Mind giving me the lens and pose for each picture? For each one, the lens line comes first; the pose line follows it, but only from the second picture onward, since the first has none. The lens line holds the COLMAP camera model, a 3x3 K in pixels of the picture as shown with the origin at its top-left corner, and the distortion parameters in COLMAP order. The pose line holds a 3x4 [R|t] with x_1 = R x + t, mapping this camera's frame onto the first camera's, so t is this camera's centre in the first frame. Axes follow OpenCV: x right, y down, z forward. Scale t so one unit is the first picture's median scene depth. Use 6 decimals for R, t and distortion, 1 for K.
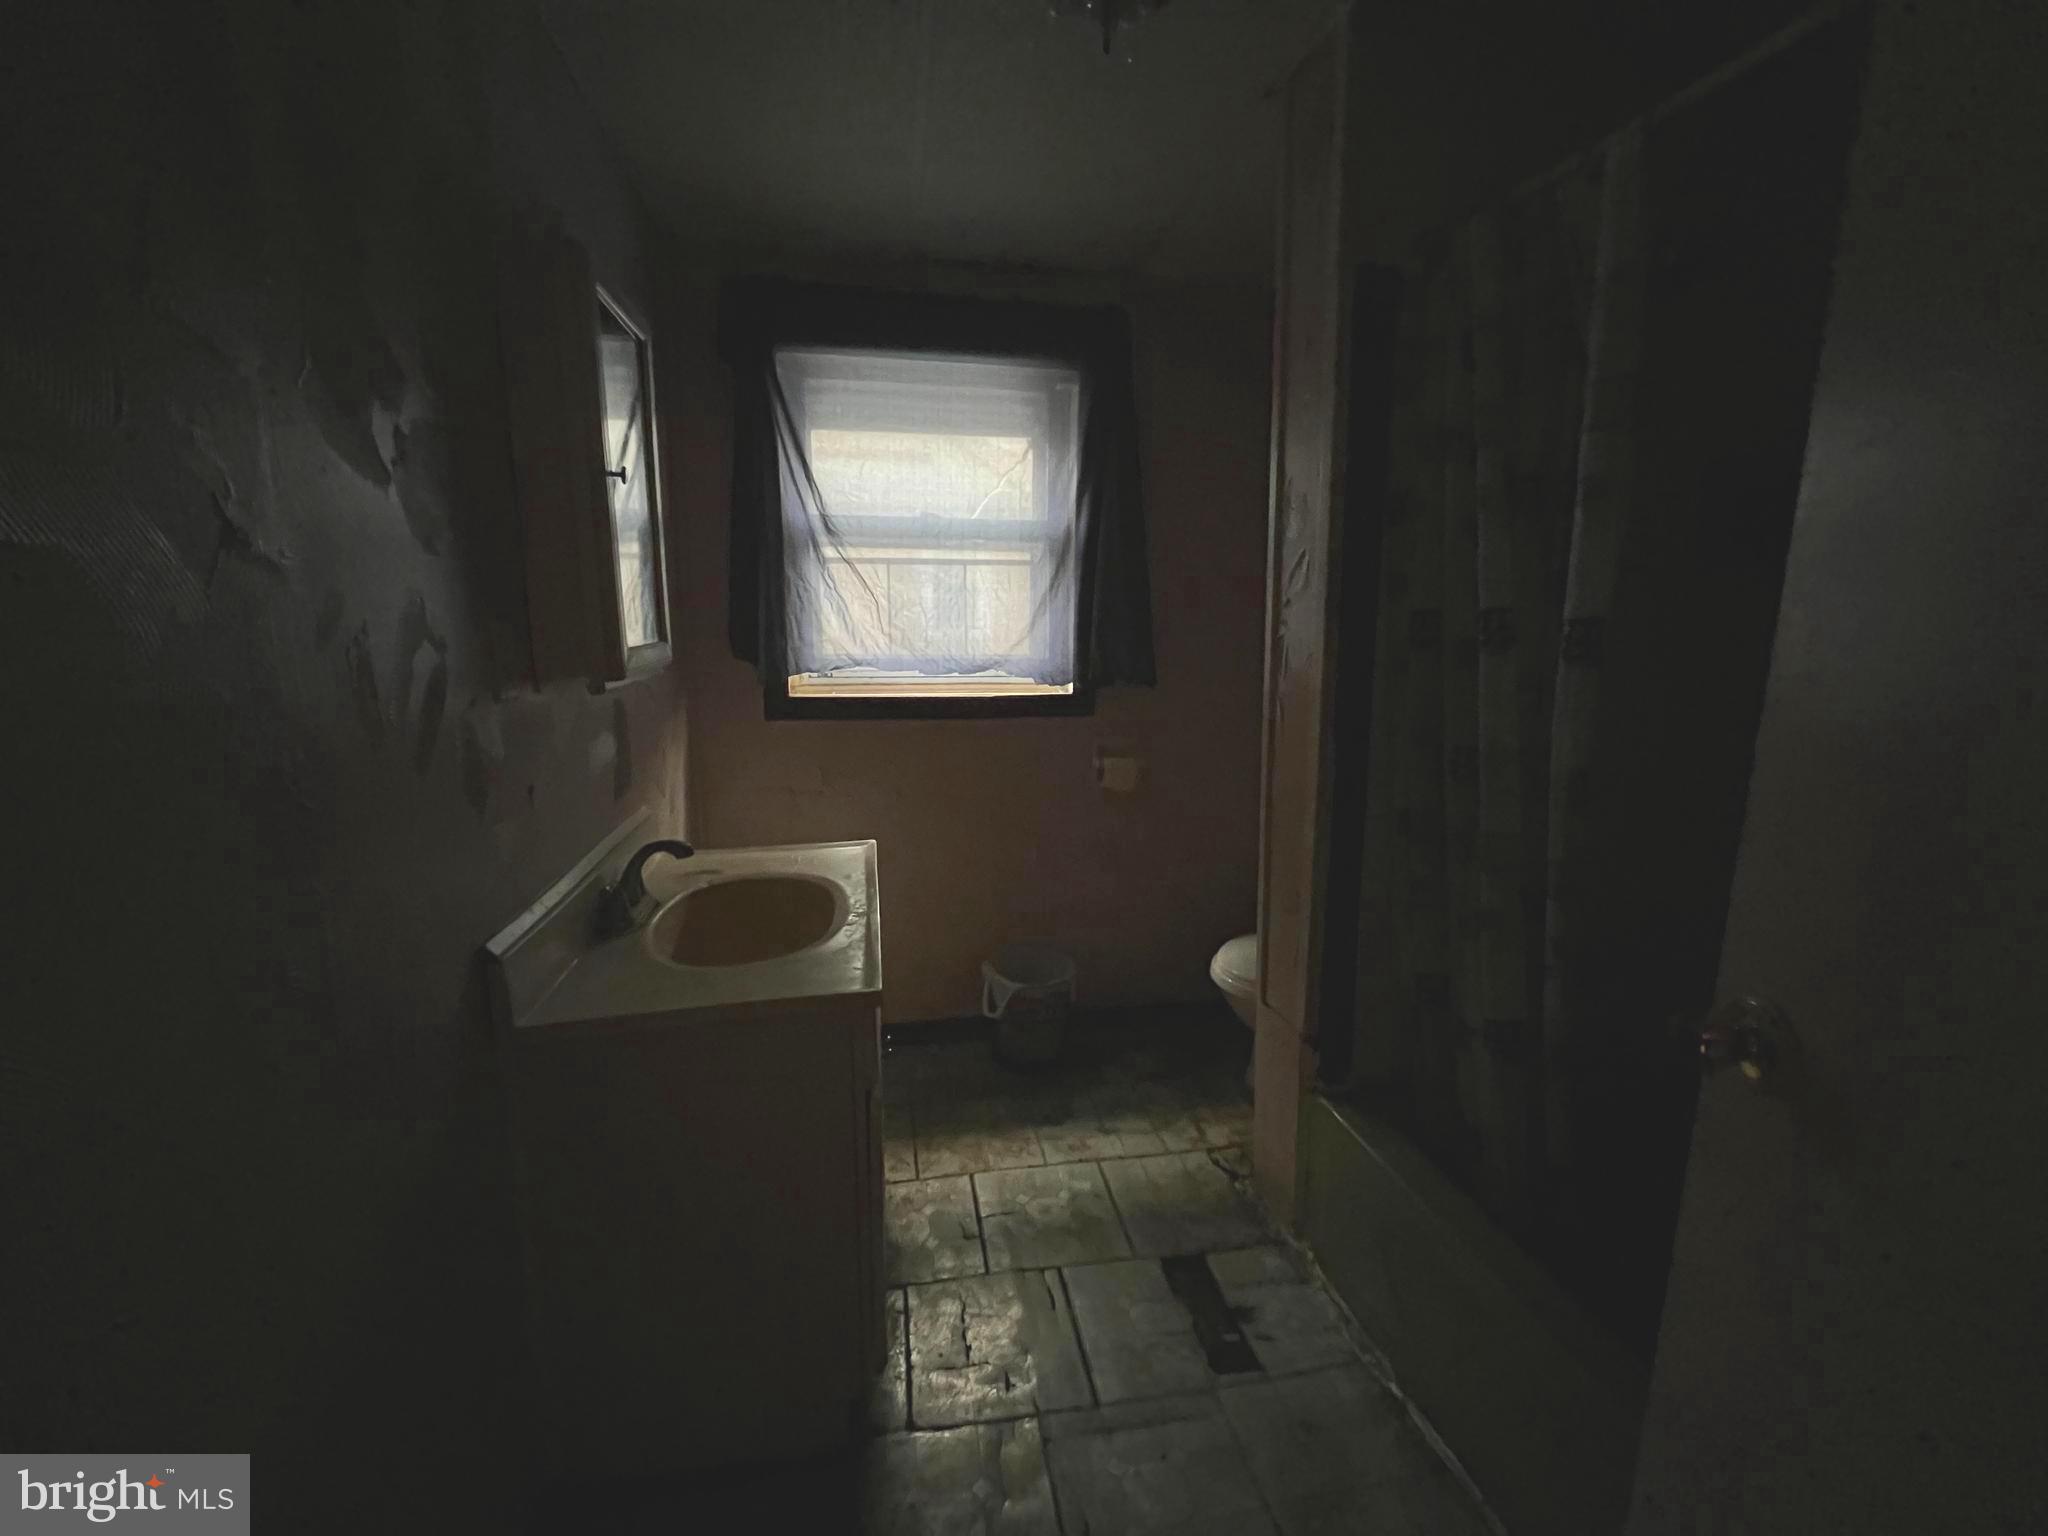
lens RADIAL K [[830.0, 0, 1025.5], [0, 830.0, 768.9], [0, 0, 1]] dist [-0.000667, 0.000071]
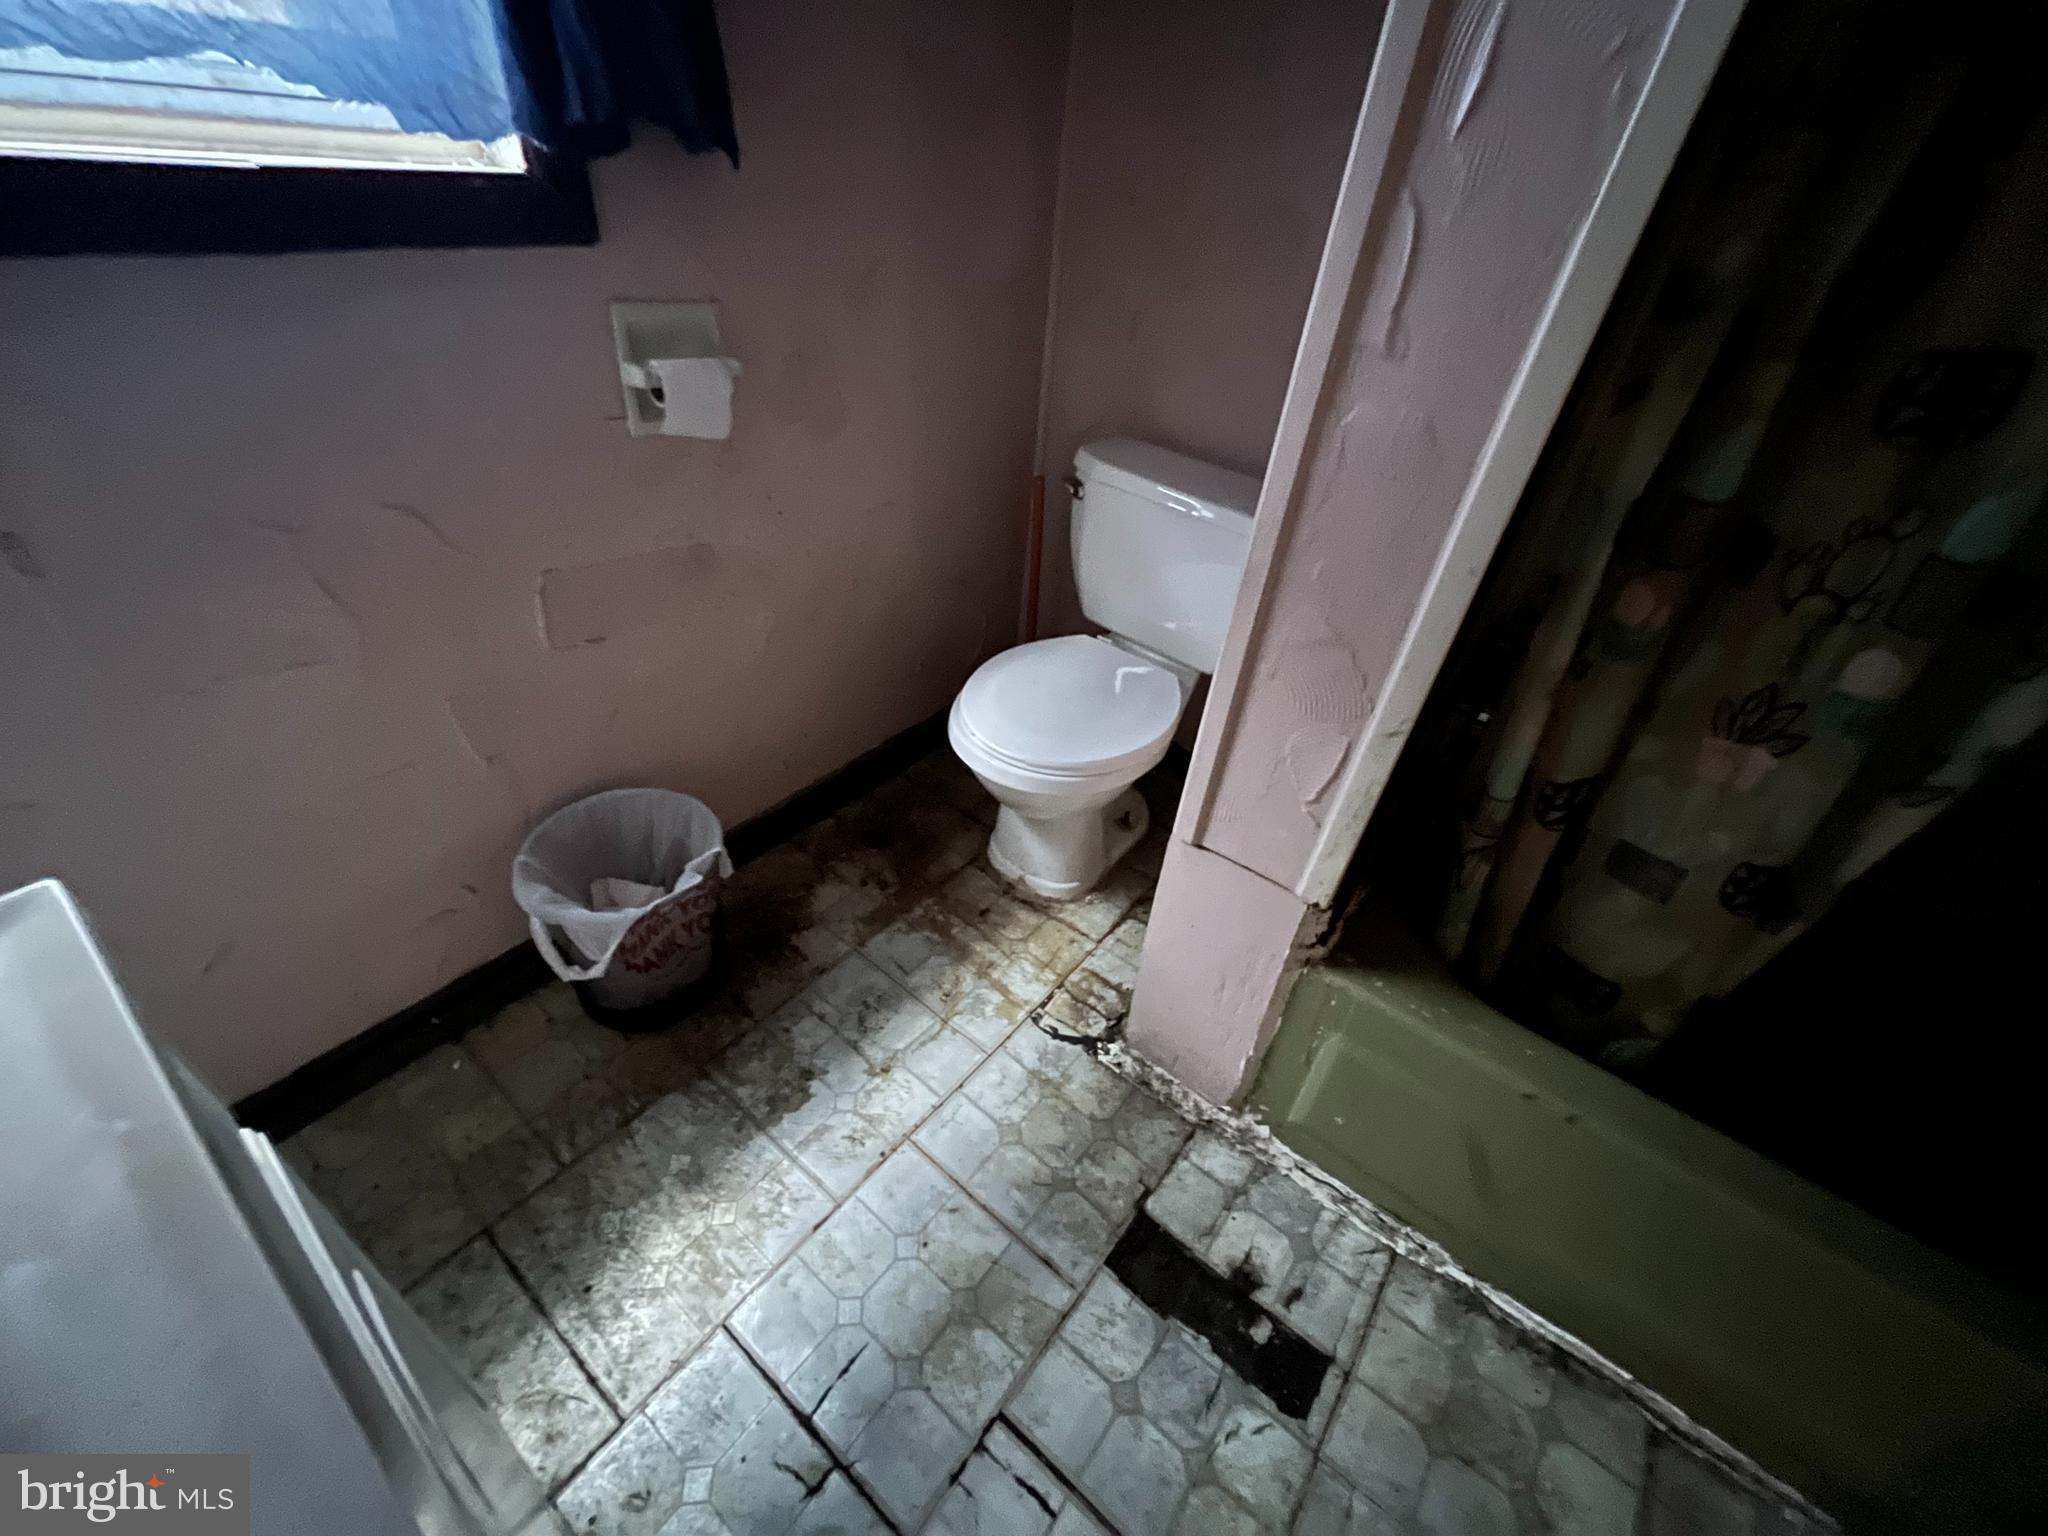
lens RADIAL K [[830.0, 0, 1012.4], [0, 830.0, 760.0], [0, 0, 1]] dist [-0.000667, 0.000071]
pose [[0.746143, -0.353804, 0.563998, -0.099277], [0.031457, 0.864904, 0.500950, -0.055324], [-0.665042, -0.356039, 0.656472, 0.686543]]
